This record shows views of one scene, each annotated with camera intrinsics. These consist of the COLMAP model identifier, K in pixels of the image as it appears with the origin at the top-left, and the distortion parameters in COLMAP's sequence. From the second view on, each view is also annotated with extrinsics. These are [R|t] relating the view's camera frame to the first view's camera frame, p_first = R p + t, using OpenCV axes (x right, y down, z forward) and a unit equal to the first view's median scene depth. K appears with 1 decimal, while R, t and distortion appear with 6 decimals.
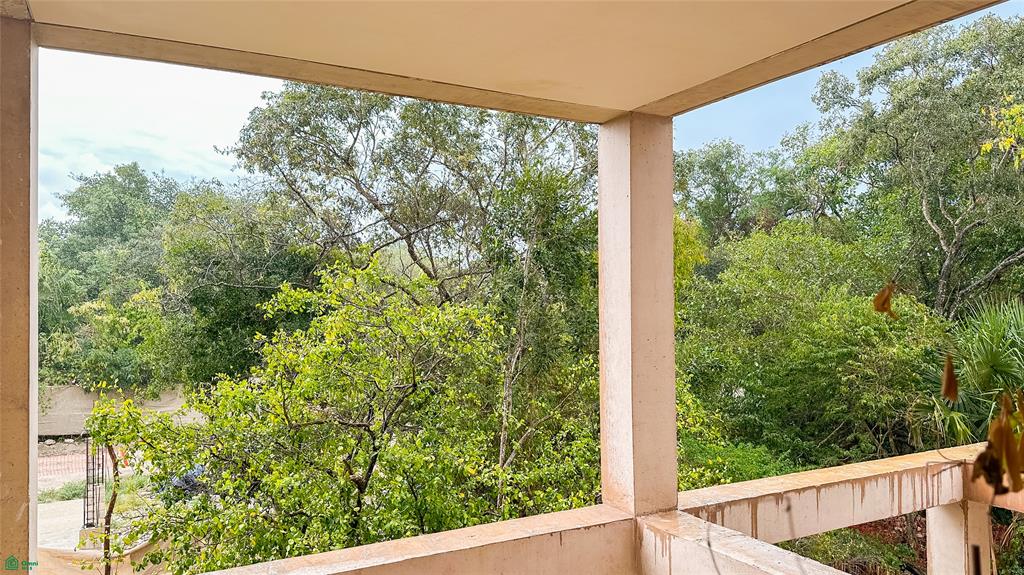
lens RADIAL K [[715.3, 0, 512.0], [0, 715.3, 287.5], [0, 0, 1]] dist [0.104183, -0.139909]
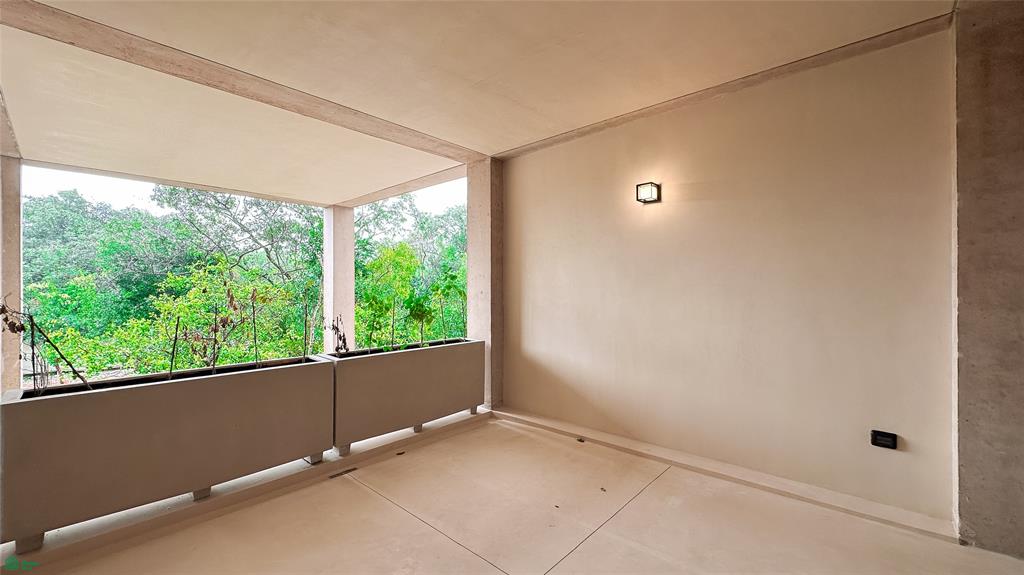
lens RADIAL K [[405.7, 0, 516.6], [0, 405.7, 284.6], [0, 0, 1]] dist [-0.001485, -0.000191]
pose [[0.939006, 0.006632, 0.343838, 0.090267], [-0.011380, 0.999866, 0.011793, 0.002720], [-0.343713, -0.014987, 0.938955, -0.173564]]
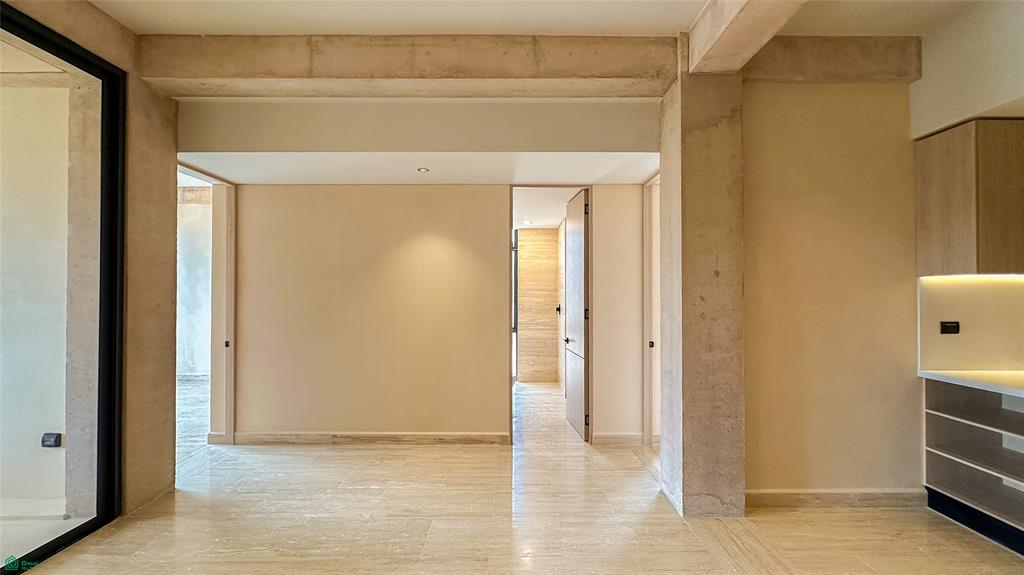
lens RADIAL K [[417.5, 0, 517.8], [0, 417.5, 285.0], [0, 0, 1]] dist [-0.003434, -0.000031]
pose [[0.473481, 0.024242, 0.880470, 0.218124], [-0.025286, 0.999583, -0.013924, -0.006146], [-0.880441, -0.015670, 0.473897, -0.338957]]
